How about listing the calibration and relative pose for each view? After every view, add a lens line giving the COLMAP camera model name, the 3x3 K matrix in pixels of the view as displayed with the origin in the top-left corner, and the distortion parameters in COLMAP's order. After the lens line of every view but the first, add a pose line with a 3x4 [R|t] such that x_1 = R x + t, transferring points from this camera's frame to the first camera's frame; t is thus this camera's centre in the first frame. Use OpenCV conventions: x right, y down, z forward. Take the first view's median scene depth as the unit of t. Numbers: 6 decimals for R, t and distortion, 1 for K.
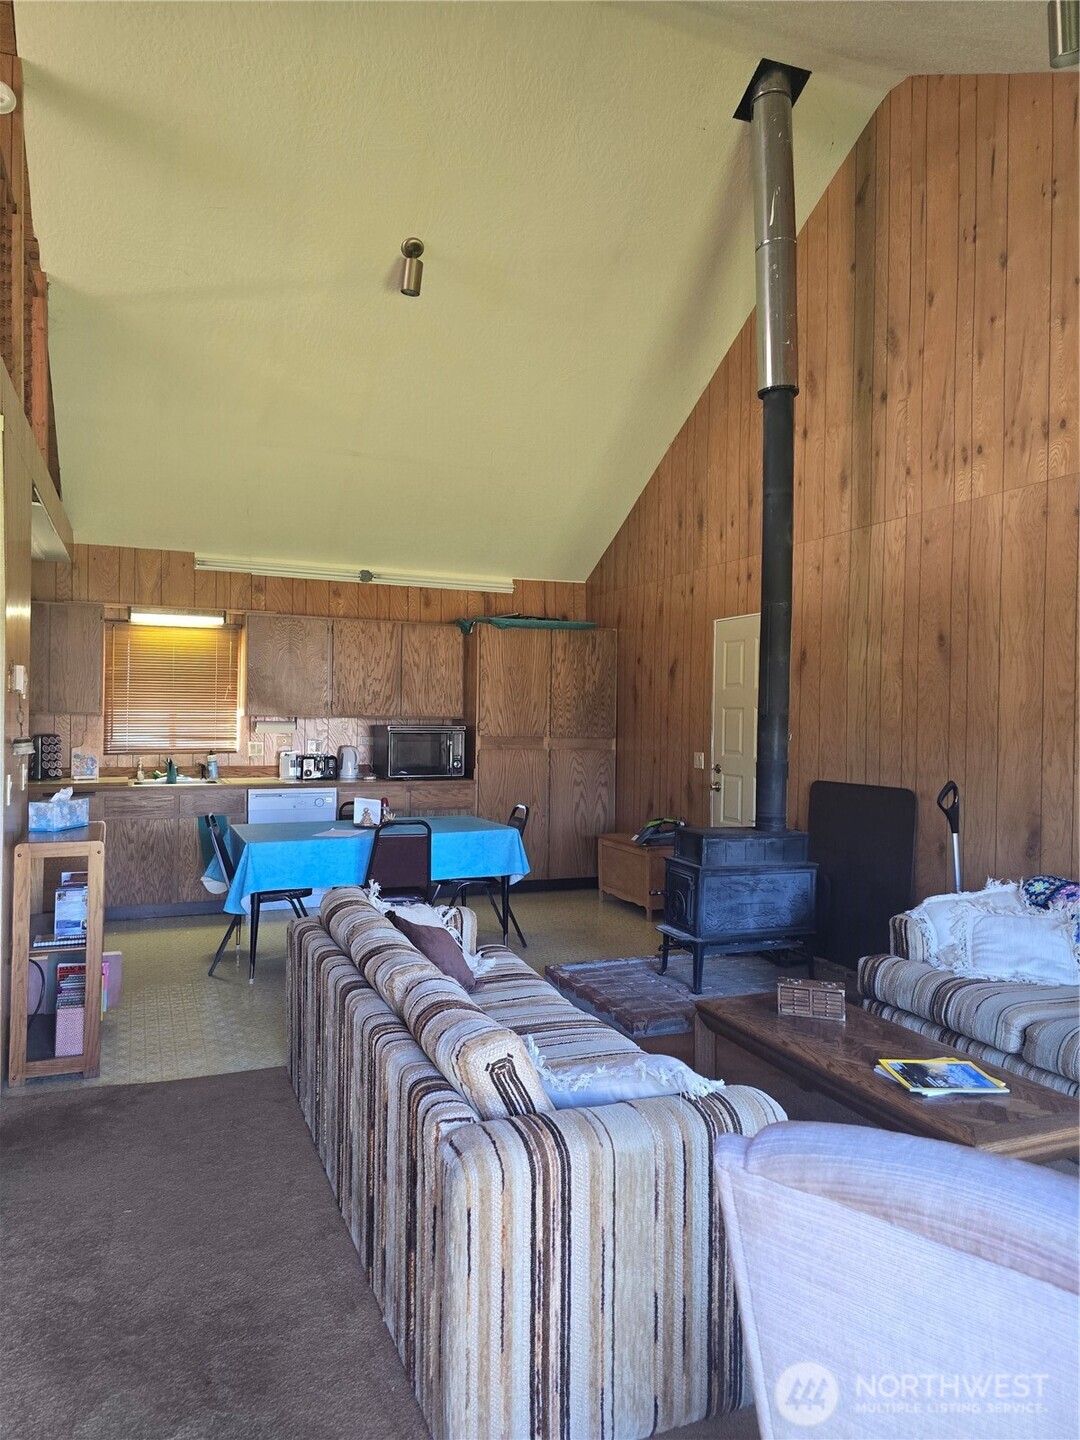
lens RADIAL K [[959.0, 0, 529.8], [0, 959.0, 714.0], [0, 0, 1]] dist [0.057515, -0.047573]
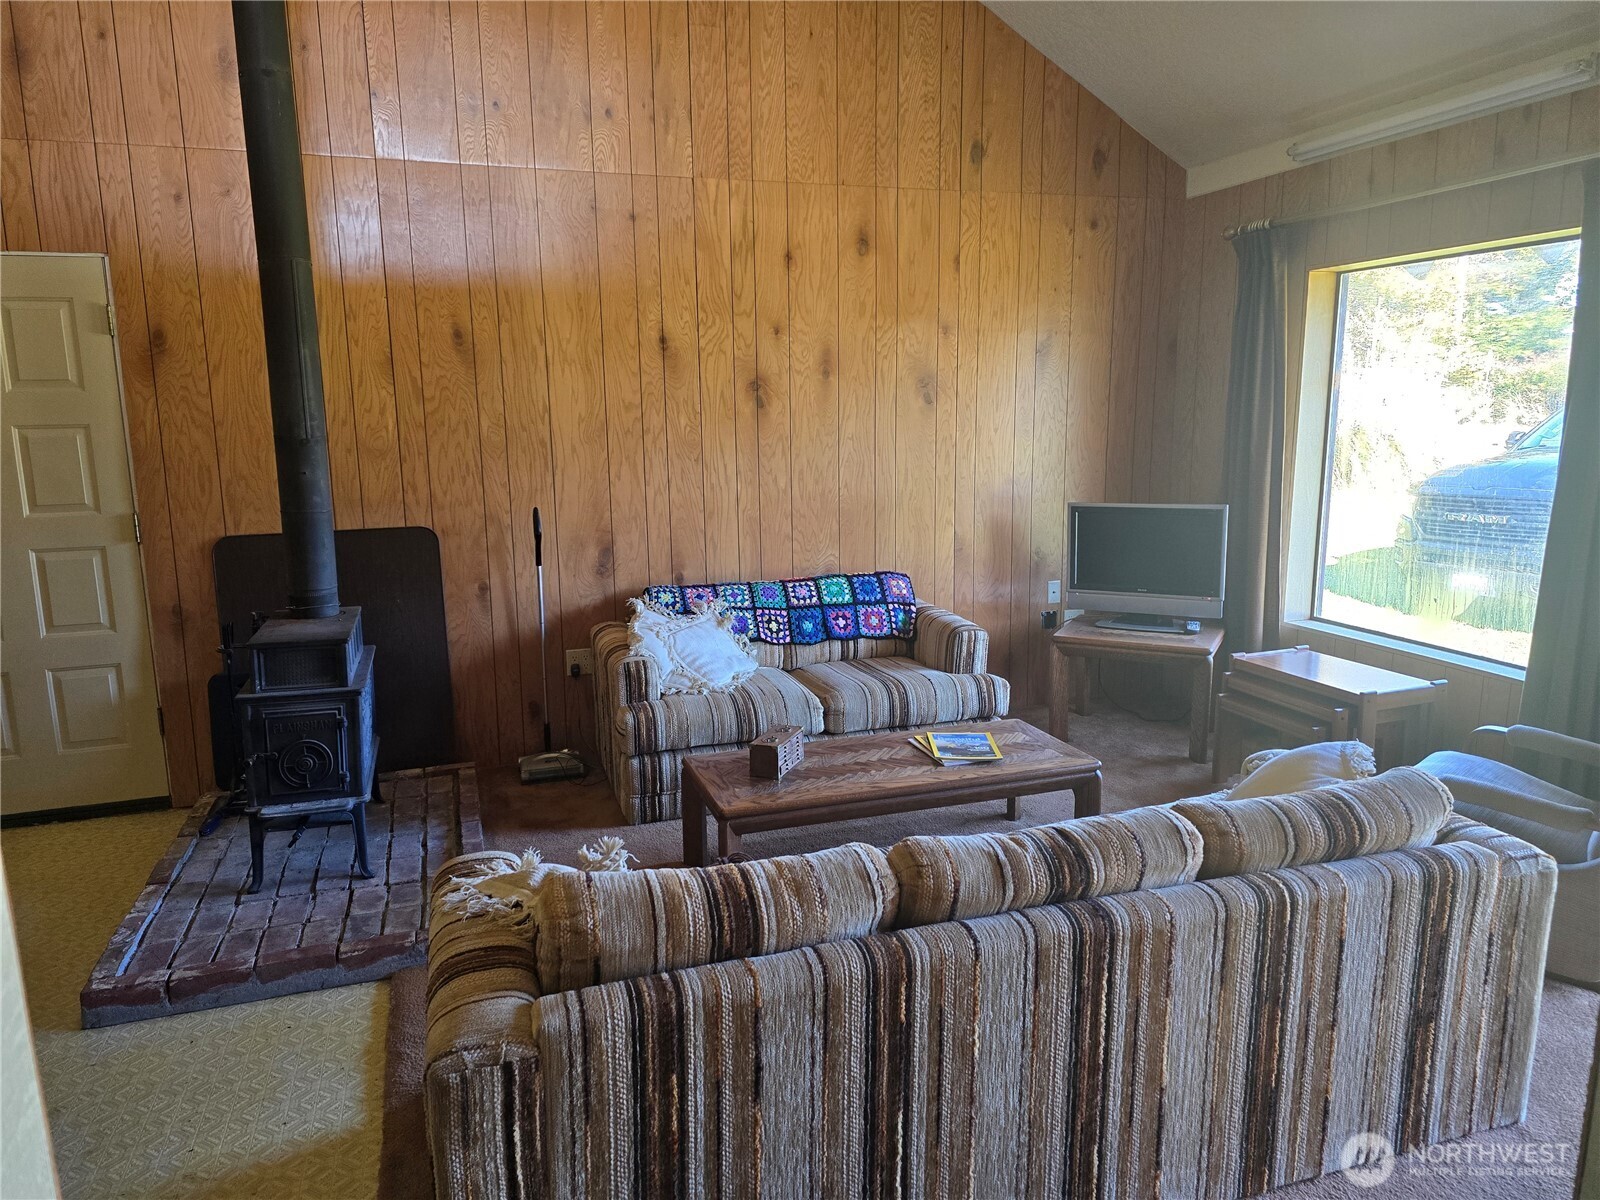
lens RADIAL K [[1065.5, 0, 787.6], [0, 1065.5, 602.2], [0, 0, 1]] dist [0.057515, -0.047573]
pose [[0.076857, -0.191260, 0.978526, -0.313042], [0.014925, 0.981539, 0.190677, -0.016938], [-0.996930, -0.000051, 0.078292, 0.426143]]
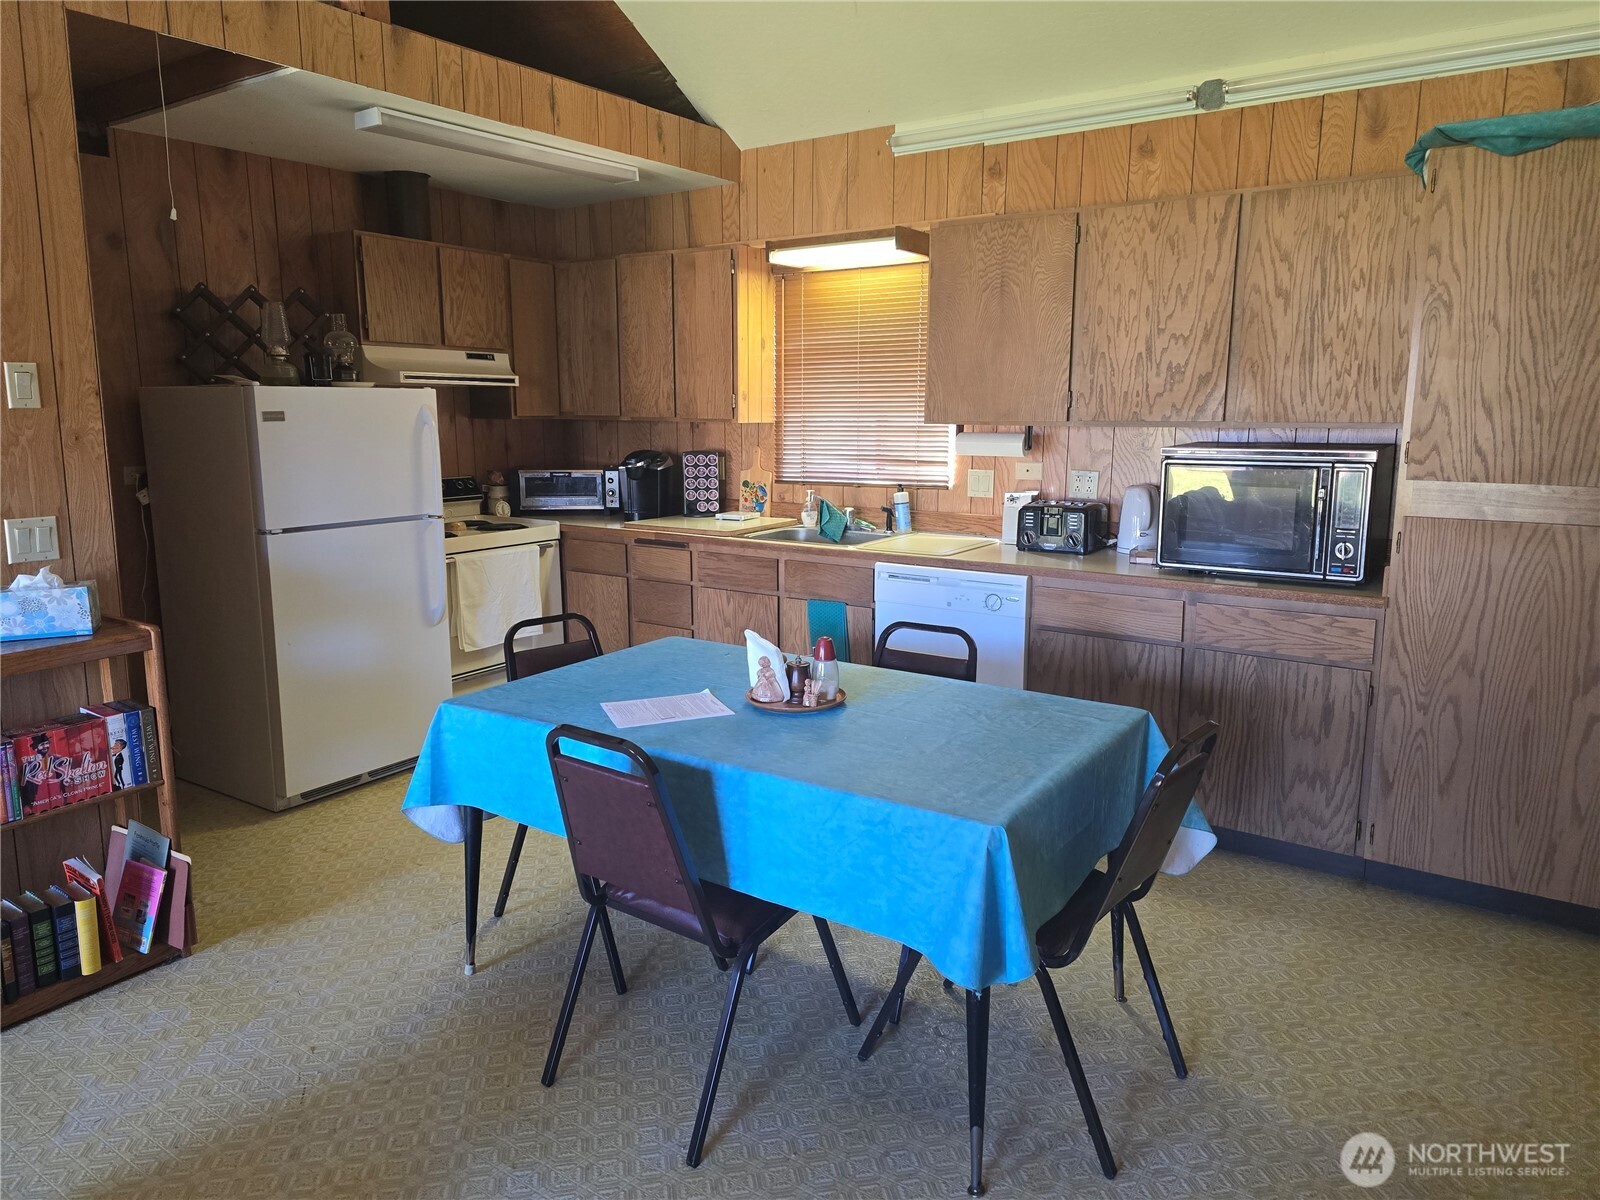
lens RADIAL K [[1065.5, 0, 785.8], [0, 1065.5, 572.7], [0, 0, 1]] dist [0.057515, -0.047573]
pose [[0.544625, 0.119294, -0.830152, 0.165664], [0.011490, 0.988678, 0.149612, -0.005460], [0.838601, -0.091021, 0.537088, 0.592656]]
